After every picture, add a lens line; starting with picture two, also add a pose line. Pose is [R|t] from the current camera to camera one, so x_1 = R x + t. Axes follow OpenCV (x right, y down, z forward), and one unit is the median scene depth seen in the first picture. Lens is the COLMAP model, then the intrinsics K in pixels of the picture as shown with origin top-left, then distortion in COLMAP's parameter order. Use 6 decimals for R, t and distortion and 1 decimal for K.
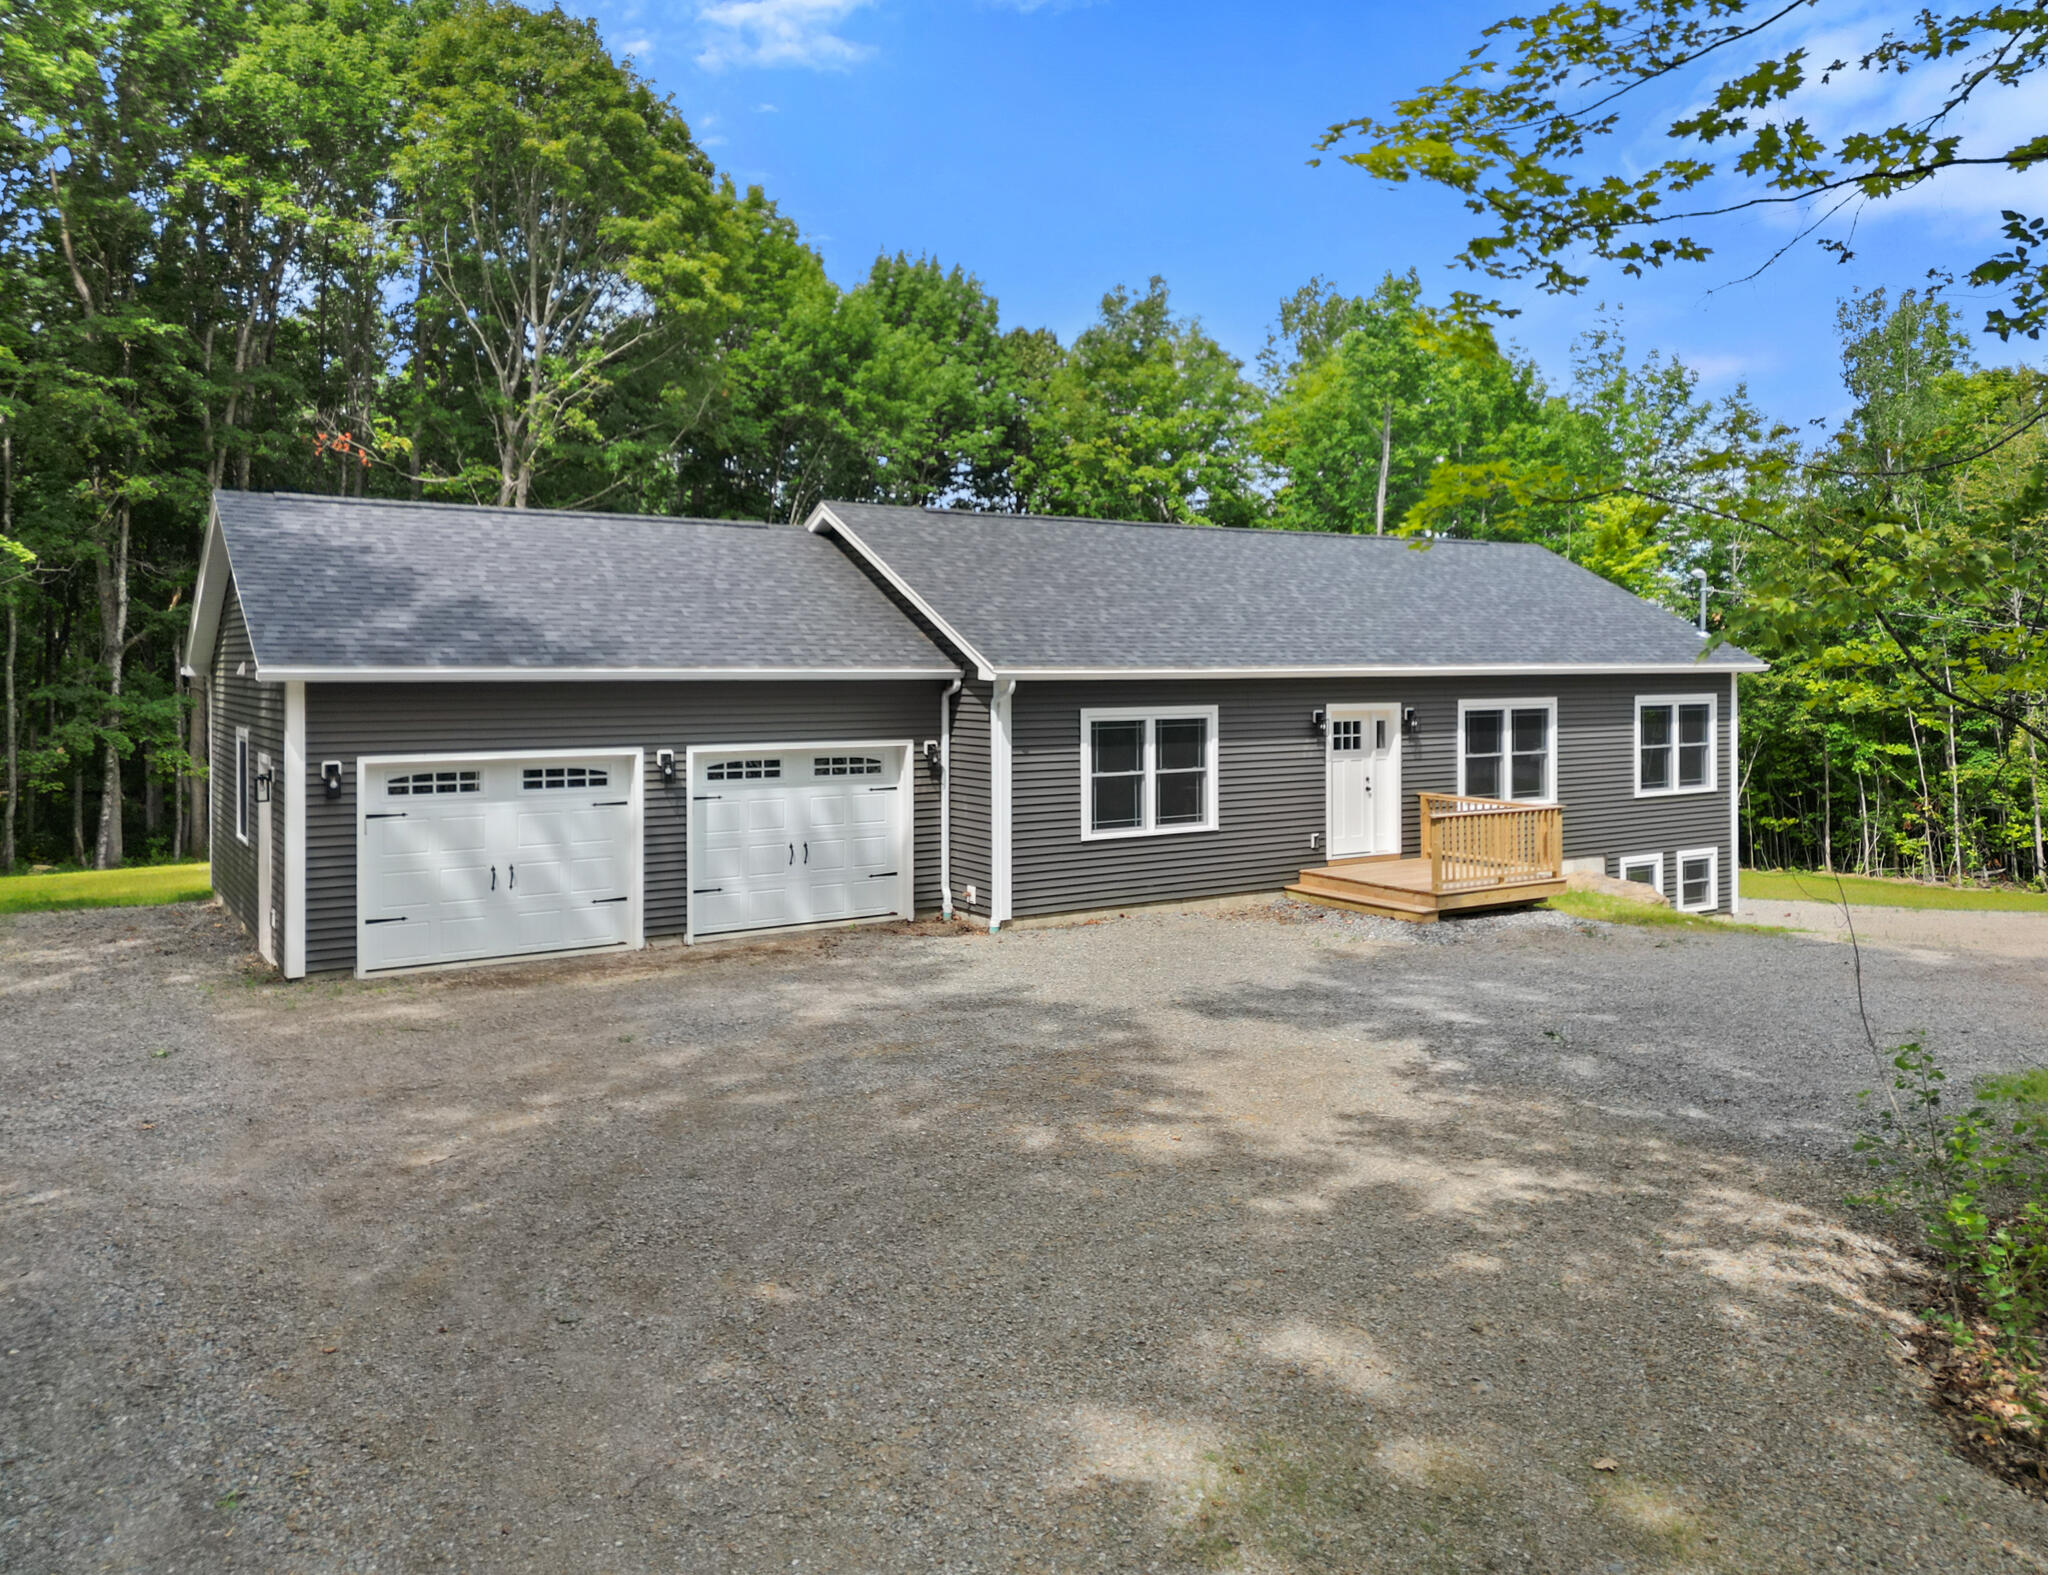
lens RADIAL K [[1528.9, 0, 990.1], [0, 1528.9, 697.8], [0, 0, 1]] dist [0.060328, -0.048704]
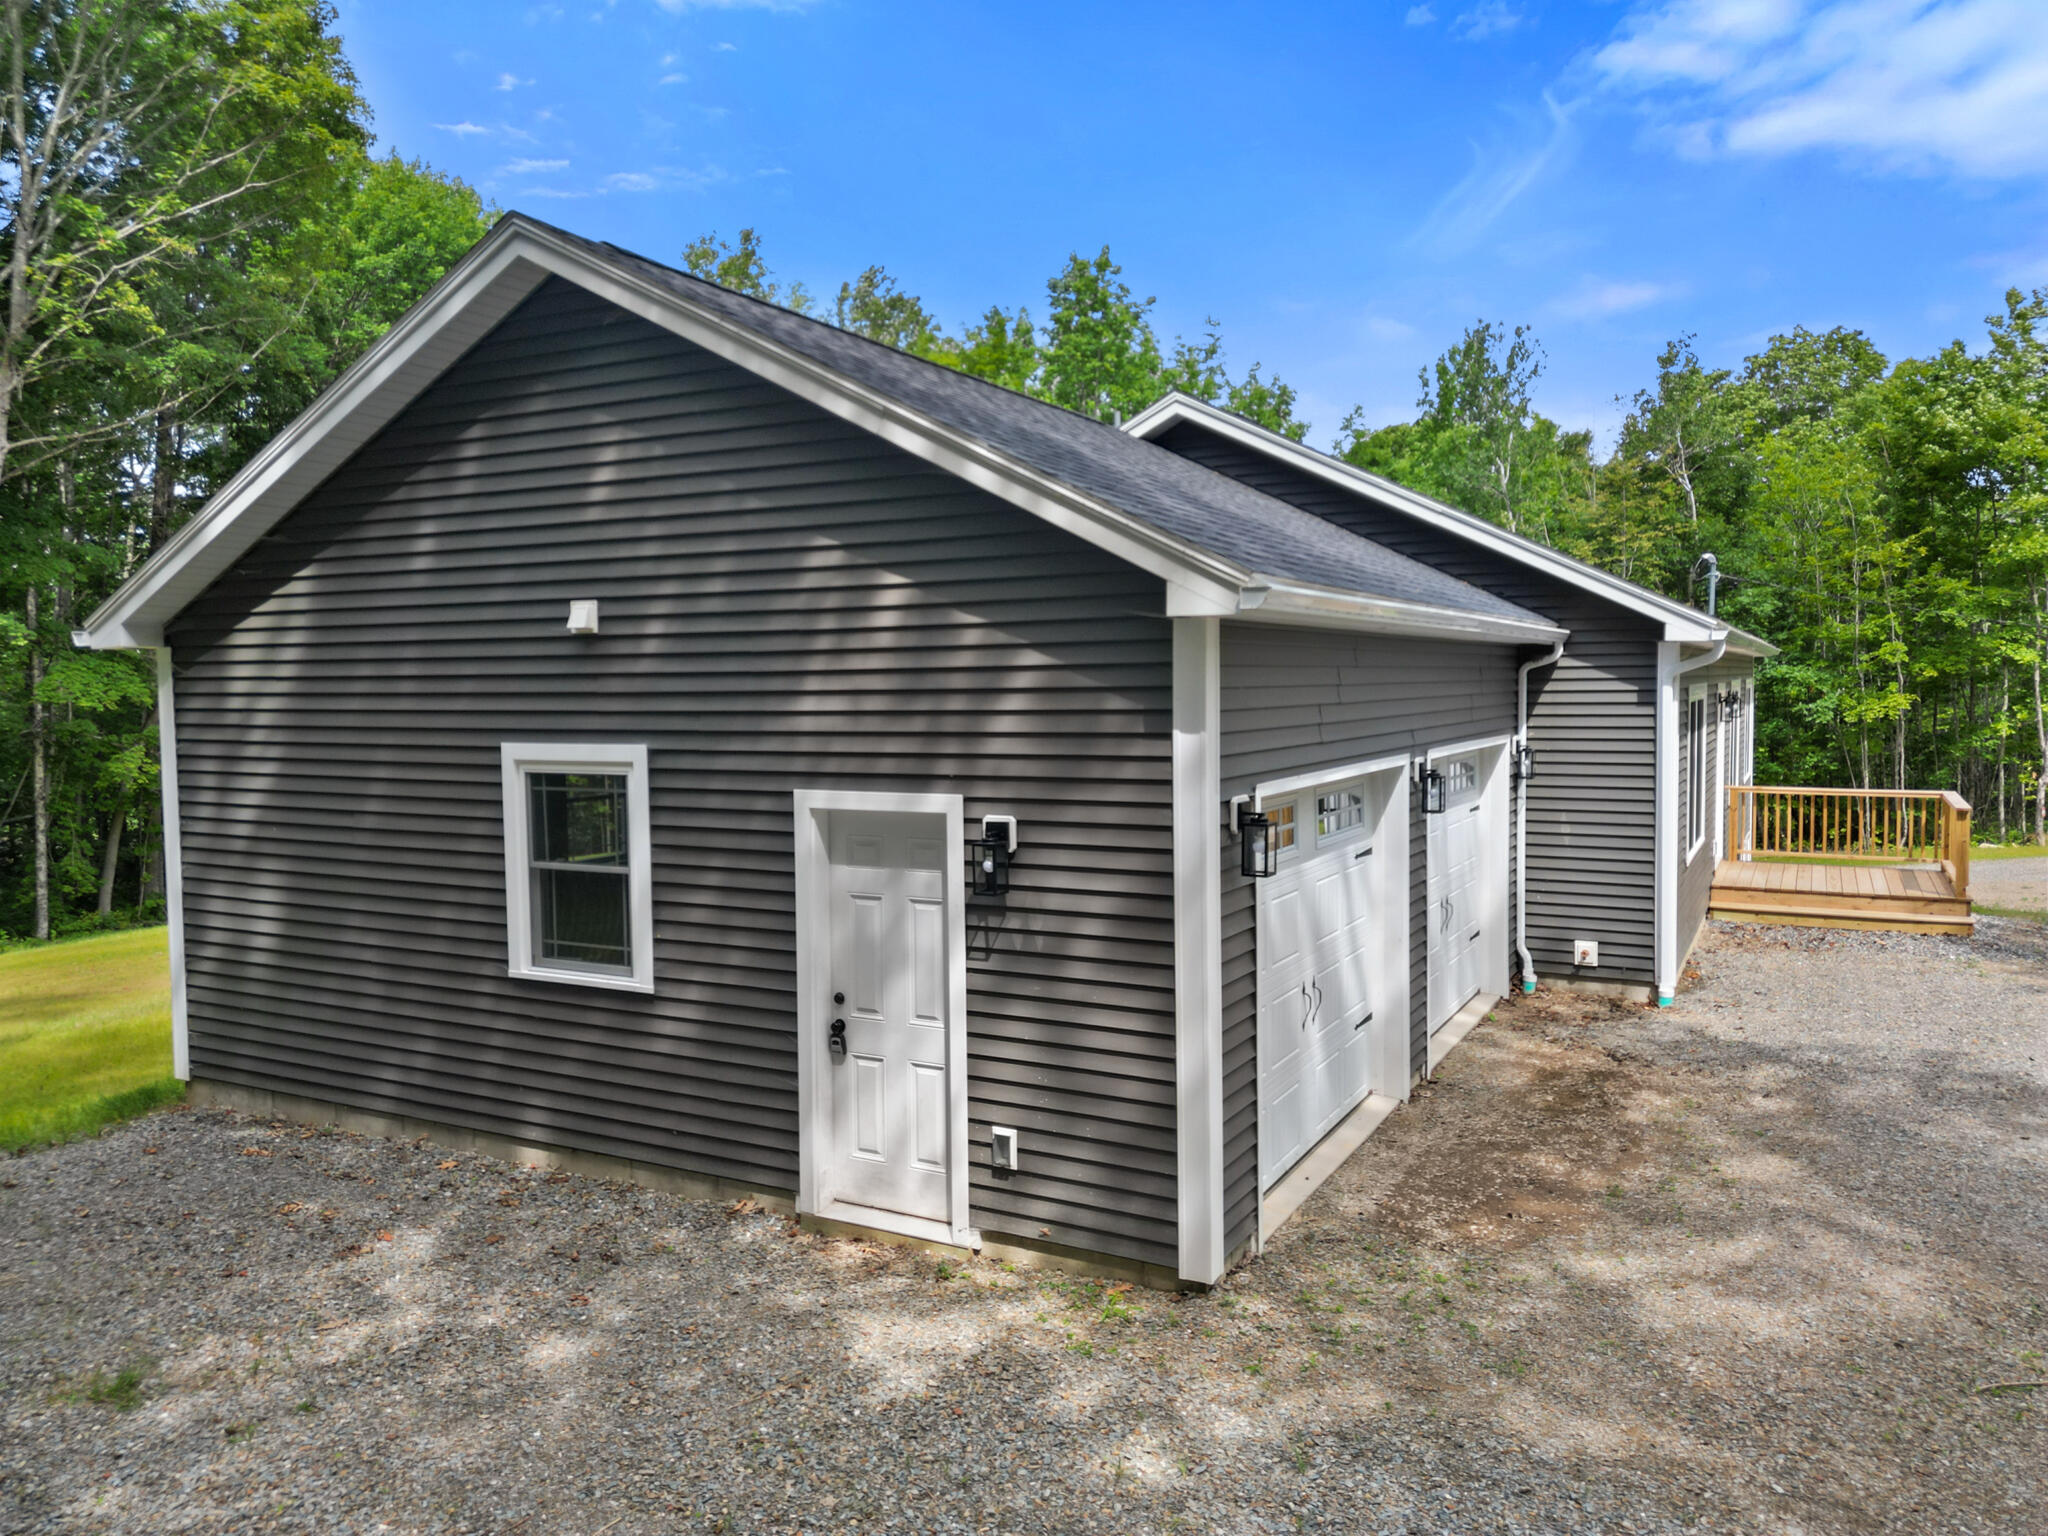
lens RADIAL K [[1476.9, 0, 946.3], [0, 1476.9, 762.5], [0, 0, 1]] dist [0.058713, -0.017536]
pose [[0.879144, -0.036967, 0.475119, -0.517875], [0.023773, 0.999147, 0.033752, 0.010352], [-0.475962, -0.018378, 0.879274, 0.476705]]
